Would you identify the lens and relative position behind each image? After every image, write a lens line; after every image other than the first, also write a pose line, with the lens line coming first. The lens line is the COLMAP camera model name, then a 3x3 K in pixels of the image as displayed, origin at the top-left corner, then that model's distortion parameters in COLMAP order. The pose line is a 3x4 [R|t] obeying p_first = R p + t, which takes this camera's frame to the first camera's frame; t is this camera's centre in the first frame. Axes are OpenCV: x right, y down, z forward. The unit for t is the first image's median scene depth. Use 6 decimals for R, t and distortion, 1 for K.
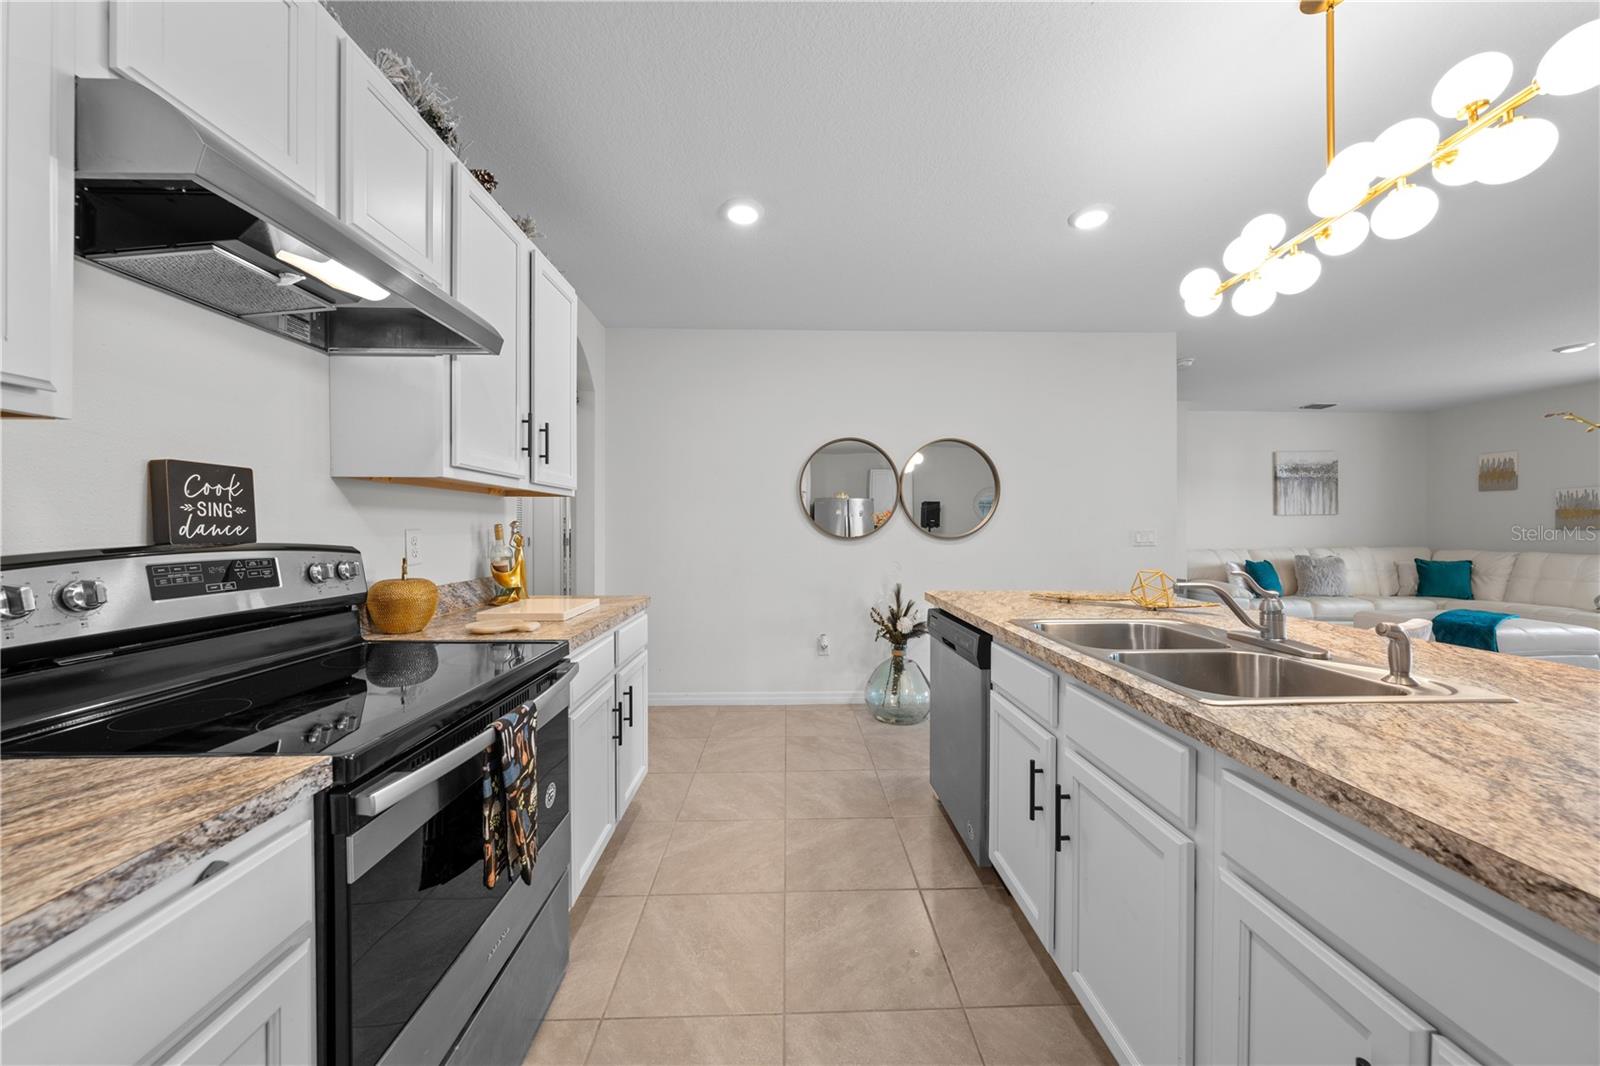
lens RADIAL K [[538.5, 0, 800.4], [0, 538.5, 530.2], [0, 0, 1]] dist [-0.000288, 0.000033]
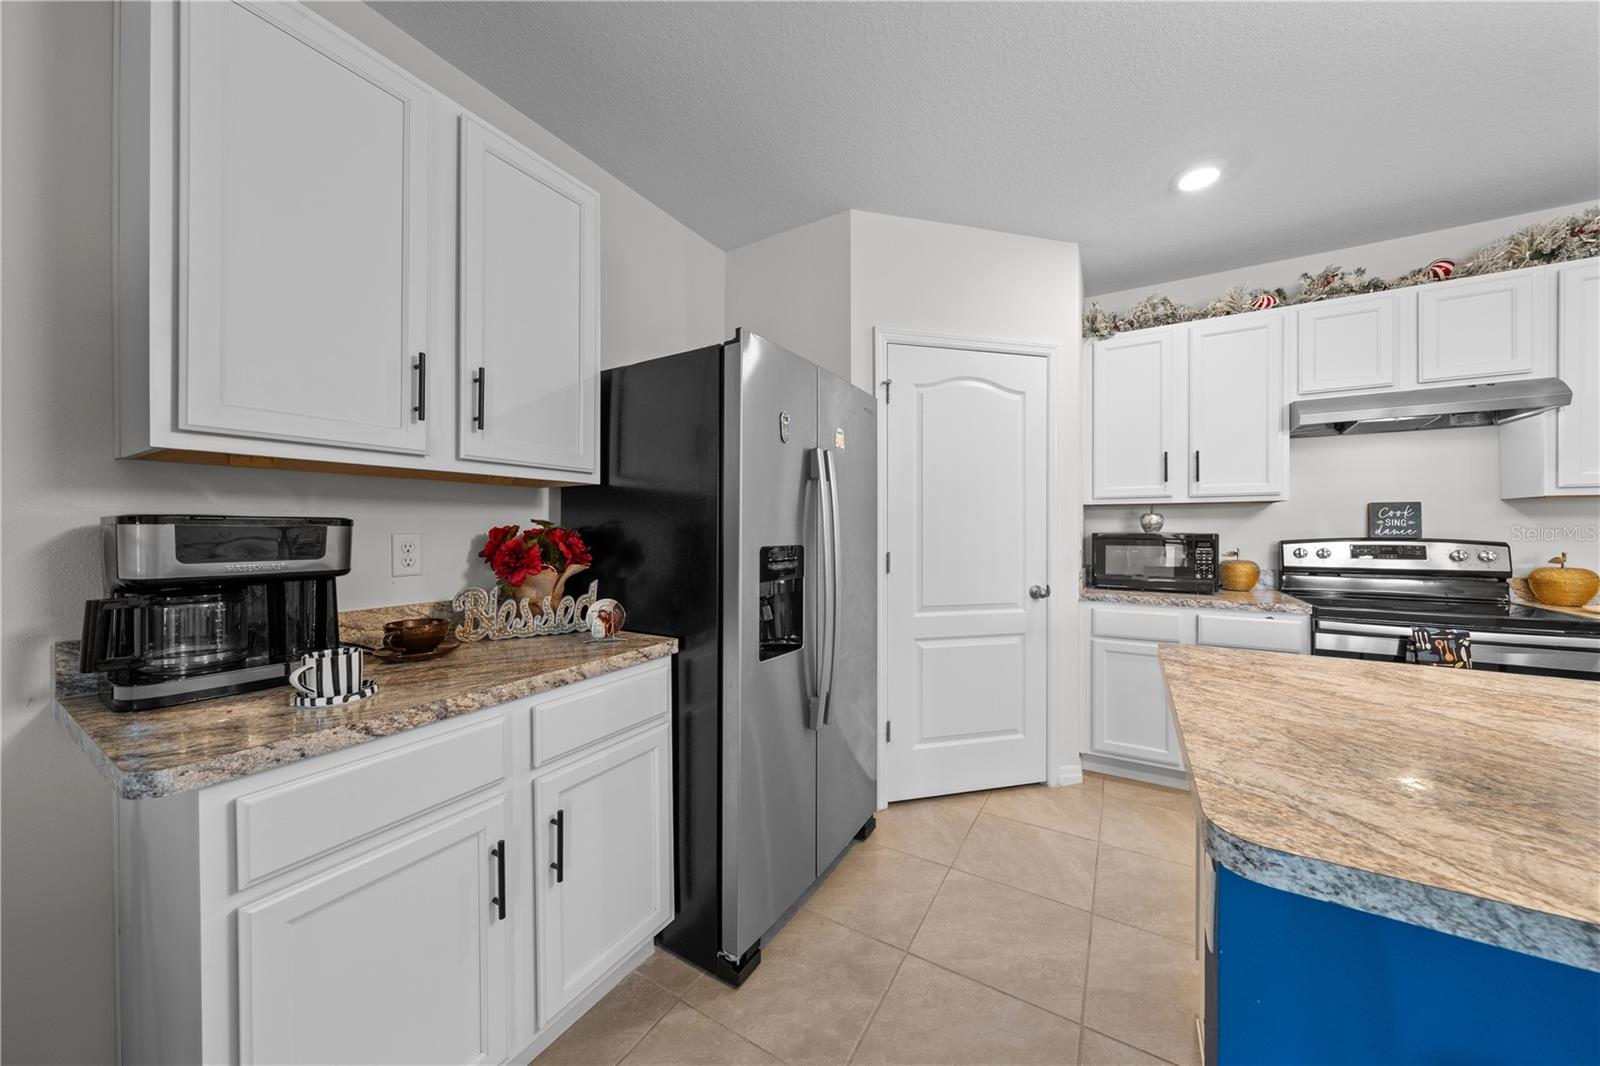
lens RADIAL K [[538.5, 0, 799.3], [0, 538.5, 529.0], [0, 0, 1]] dist [-0.000288, 0.000033]
pose [[-0.544337, 0.000153, -0.838867, 2.105375], [-0.003835, 0.999989, 0.002671, -0.007908], [0.838858, 0.004671, -0.544331, 0.134551]]
